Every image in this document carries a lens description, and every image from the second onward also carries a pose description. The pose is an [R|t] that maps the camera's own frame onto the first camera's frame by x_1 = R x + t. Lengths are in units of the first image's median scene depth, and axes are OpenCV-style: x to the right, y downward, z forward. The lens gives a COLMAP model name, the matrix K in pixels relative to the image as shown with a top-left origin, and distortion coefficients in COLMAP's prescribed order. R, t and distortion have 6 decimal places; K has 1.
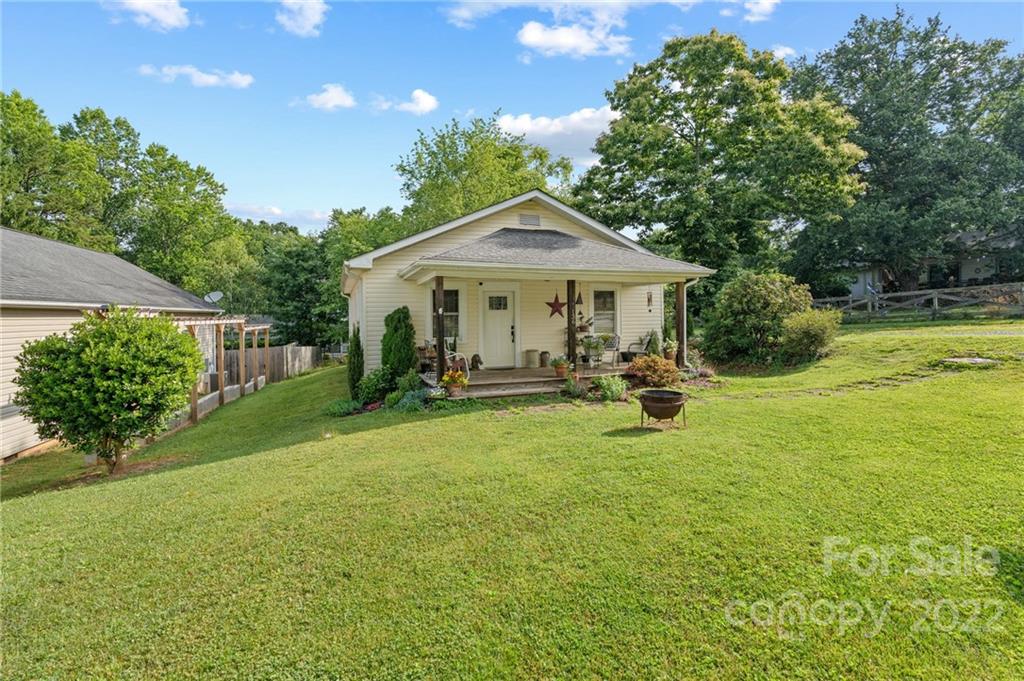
lens RADIAL K [[461.6, 0, 518.1], [0, 461.6, 336.7], [0, 0, 1]] dist [-0.003619, 0.000929]
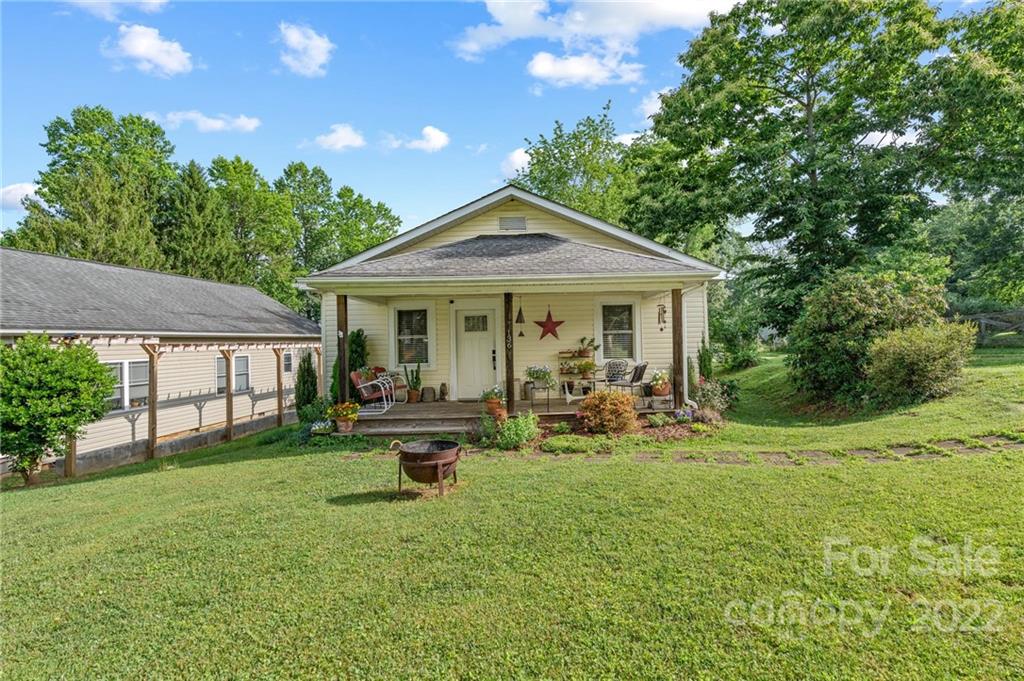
lens RADIAL K [[504.8, 0, 518.4], [0, 504.8, 344.3], [0, 0, 1]] dist [-0.000637, 0.000282]
pose [[0.938799, -0.006658, -0.344400, 0.345696], [-0.004583, 0.999483, -0.031814, -0.004886], [0.344434, 0.031446, 0.938284, 0.150546]]
